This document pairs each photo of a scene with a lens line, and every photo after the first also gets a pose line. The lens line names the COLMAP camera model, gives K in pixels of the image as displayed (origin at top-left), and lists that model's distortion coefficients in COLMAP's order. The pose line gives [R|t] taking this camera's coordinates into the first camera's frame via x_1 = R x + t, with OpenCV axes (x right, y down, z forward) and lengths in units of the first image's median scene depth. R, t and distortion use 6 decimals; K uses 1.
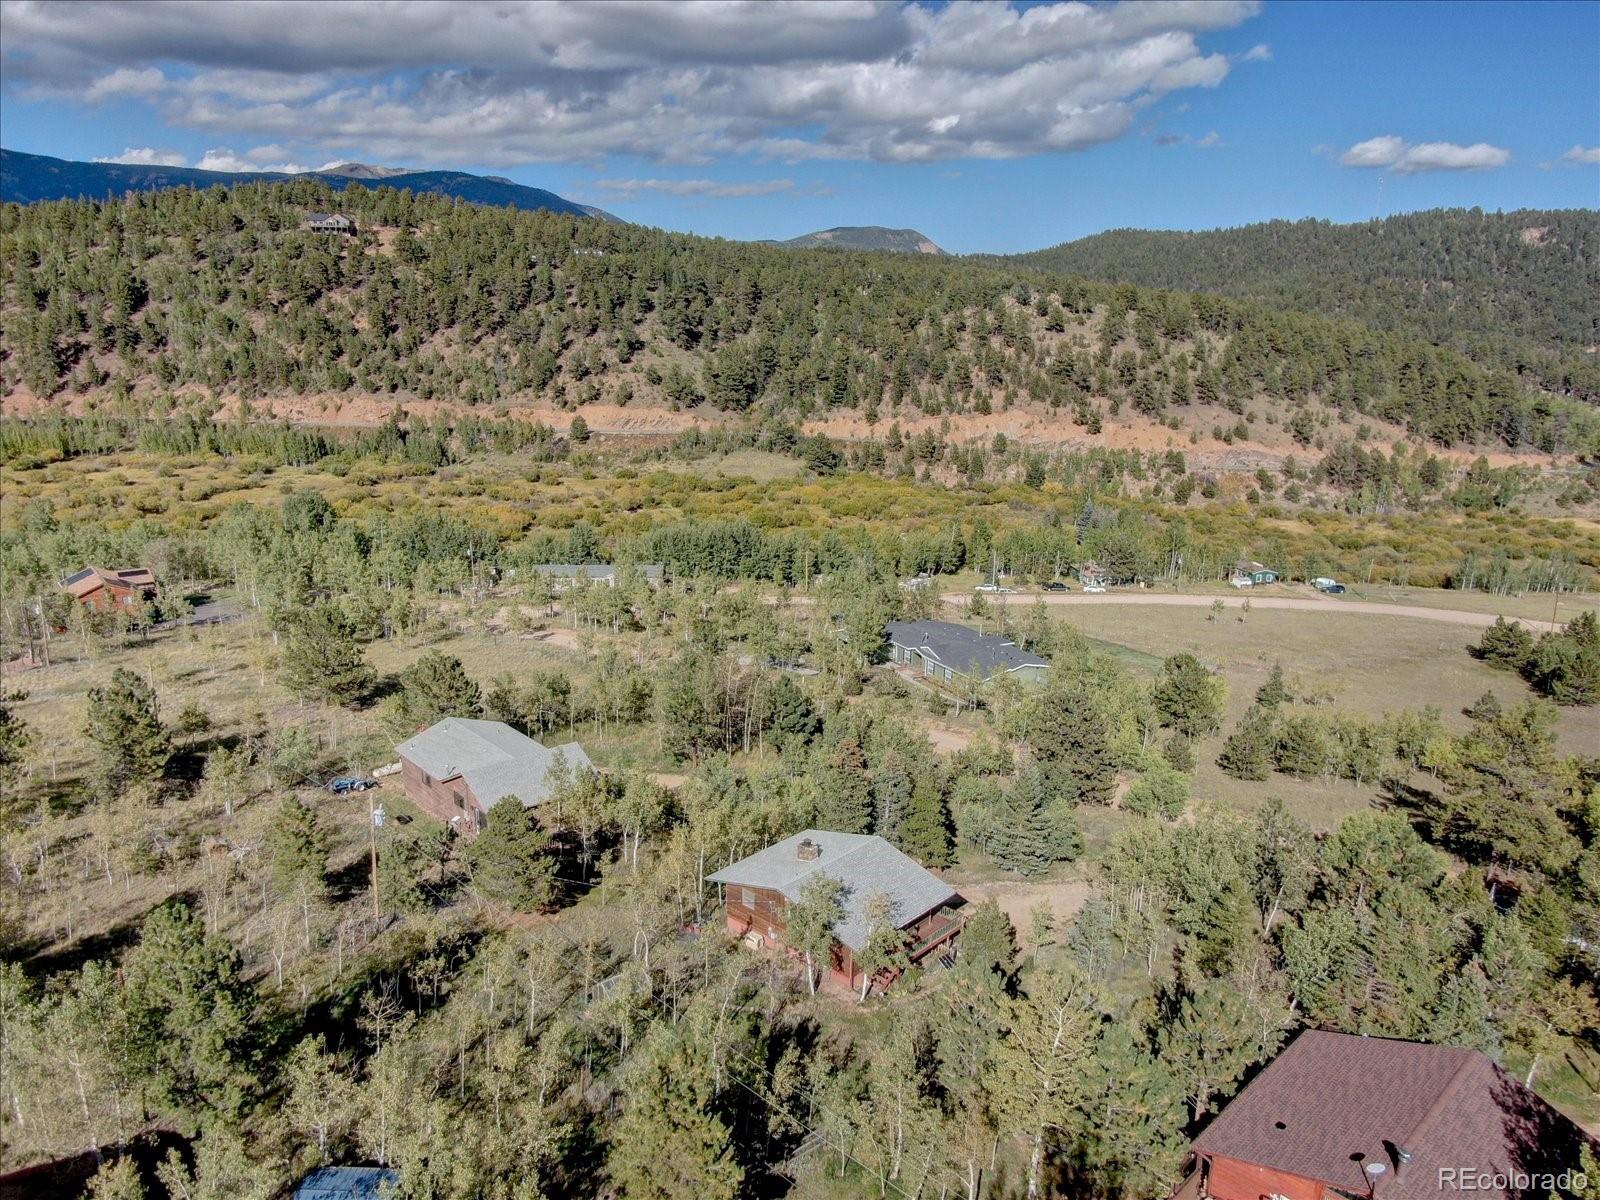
lens RADIAL K [[1216.2, 0, 807.7], [0, 1216.2, 609.3], [0, 0, 1]] dist [-0.009135, 0.006868]
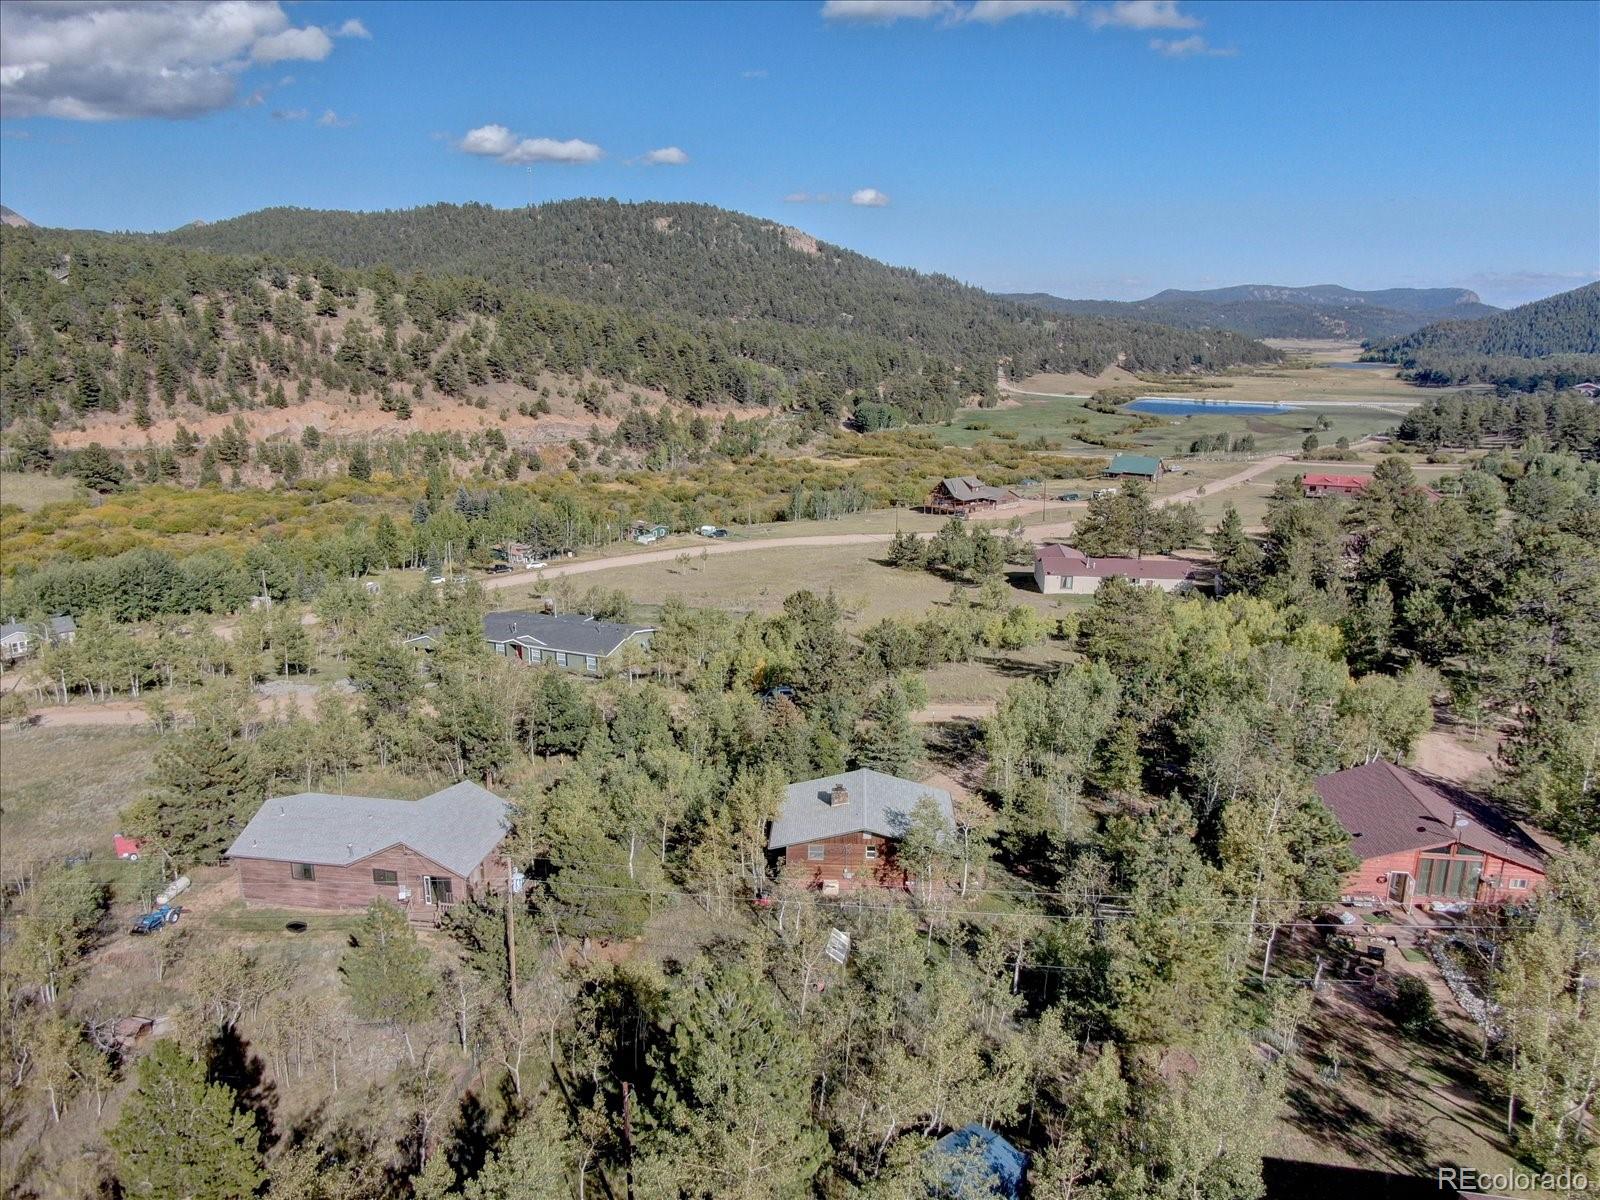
lens RADIAL K [[1216.2, 0, 807.7], [0, 1216.2, 609.3], [0, 0, 1]] dist [-0.009135, 0.006868]
pose [[0.753900, -0.175857, 0.633015, -0.164542], [0.166042, 0.983232, 0.075399, -0.012673], [-0.635660, 0.048264, 0.770459, 0.040663]]
